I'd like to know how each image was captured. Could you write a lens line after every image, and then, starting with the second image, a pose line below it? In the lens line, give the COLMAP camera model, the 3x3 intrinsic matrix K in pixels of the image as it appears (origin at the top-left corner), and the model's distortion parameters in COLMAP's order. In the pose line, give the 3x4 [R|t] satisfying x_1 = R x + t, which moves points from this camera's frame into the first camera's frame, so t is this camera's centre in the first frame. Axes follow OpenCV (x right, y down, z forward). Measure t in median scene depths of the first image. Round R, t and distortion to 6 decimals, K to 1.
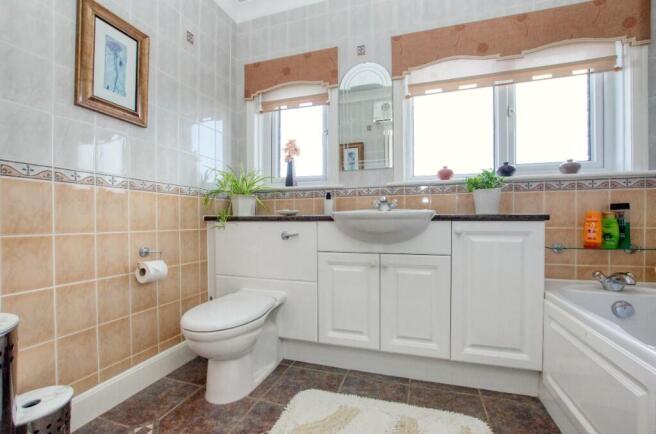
lens RADIAL K [[287.6, 0, 329.9], [0, 287.6, 222.8], [0, 0, 1]] dist [-0.041764, 0.011929]
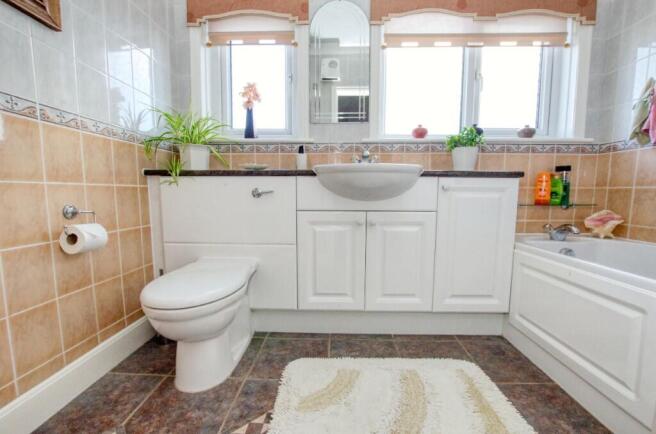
lens RADIAL K [[287.6, 0, 329.9], [0, 287.6, 222.8], [0, 0, 1]] dist [-0.041764, 0.011929]
pose [[0.960666, -0.021592, 0.276867, -0.203677], [-0.006091, 0.995095, 0.098738, 0.052227], [-0.277640, -0.096540, 0.955822, 0.122572]]
